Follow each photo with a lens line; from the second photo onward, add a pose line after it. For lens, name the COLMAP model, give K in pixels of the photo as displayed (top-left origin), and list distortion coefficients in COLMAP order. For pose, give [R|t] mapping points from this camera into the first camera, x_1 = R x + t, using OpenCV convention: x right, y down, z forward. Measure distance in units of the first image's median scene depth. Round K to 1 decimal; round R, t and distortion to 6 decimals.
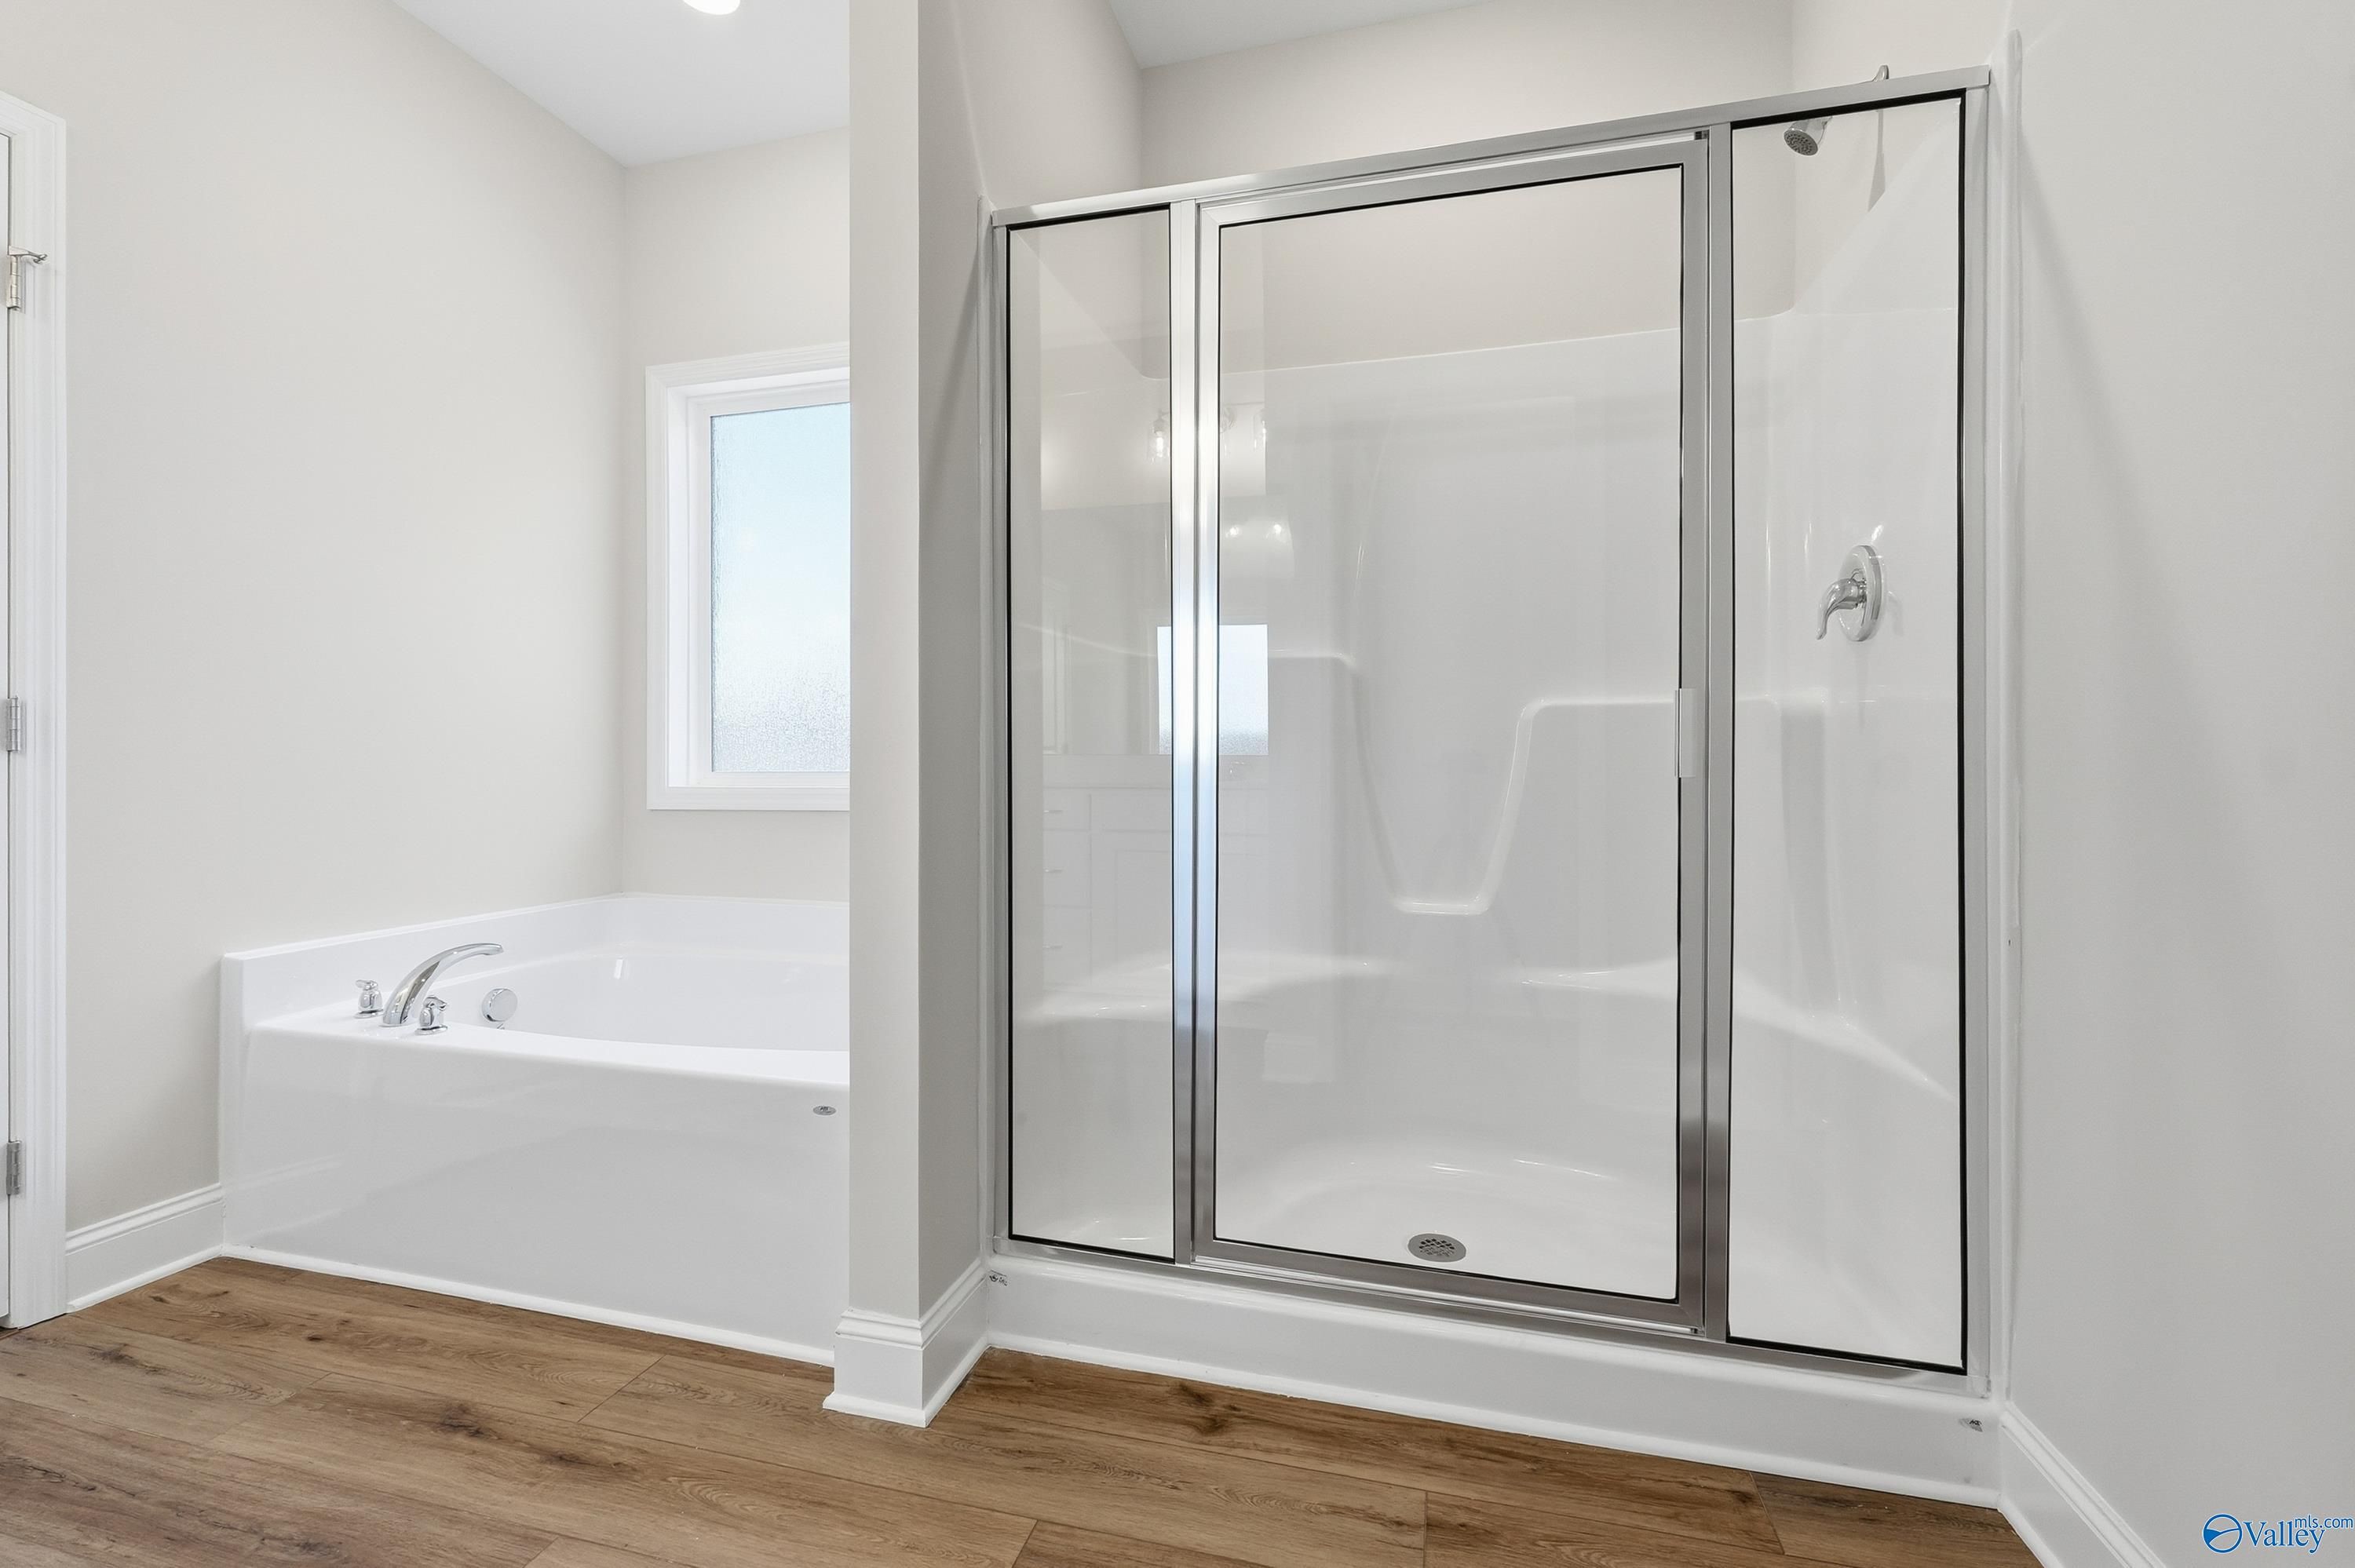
lens RADIAL K [[985.0, 0, 1179.7], [0, 985.0, 762.3], [0, 0, 1]] dist [0.000309, -0.000978]
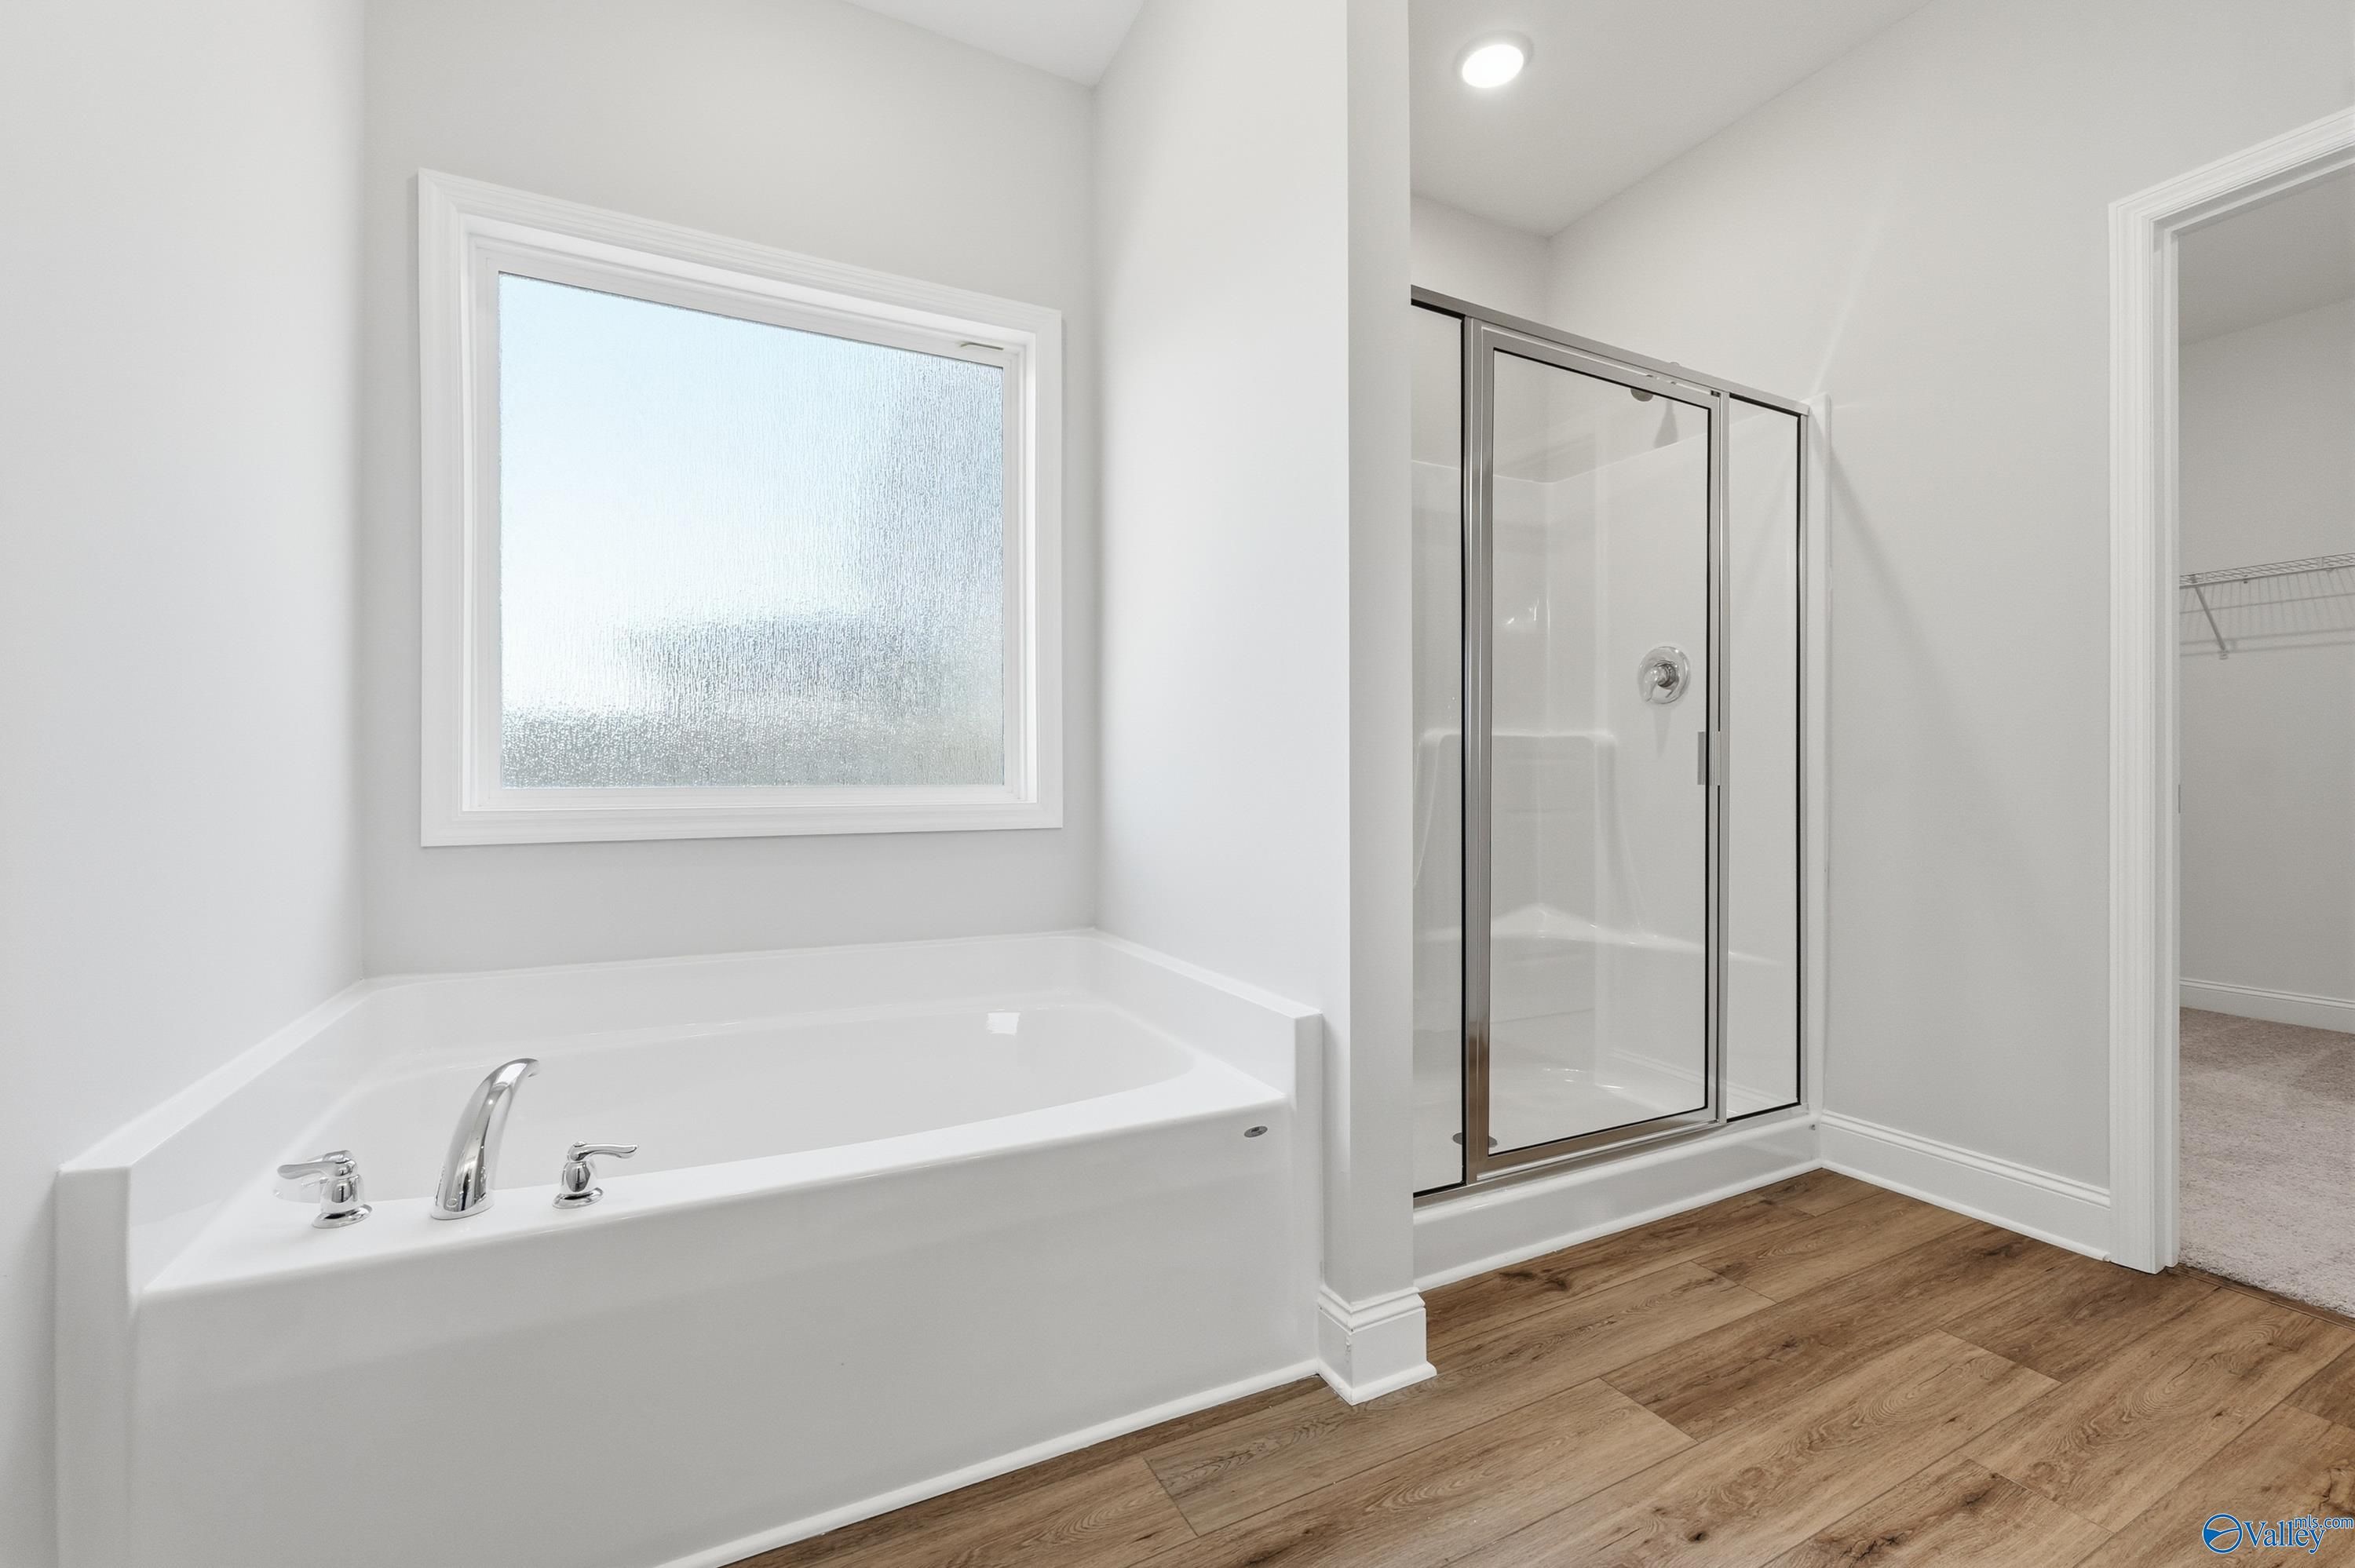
lens RADIAL K [[985.0, 0, 1139.2], [0, 985.0, 774.7], [0, 0, 1]] dist [0.000309, -0.000978]
pose [[0.748400, 0.001512, 0.663246, -1.249005], [-0.001814, 0.999998, -0.000233, 0.000591], [-0.663245, -0.001029, 0.748402, 0.394179]]
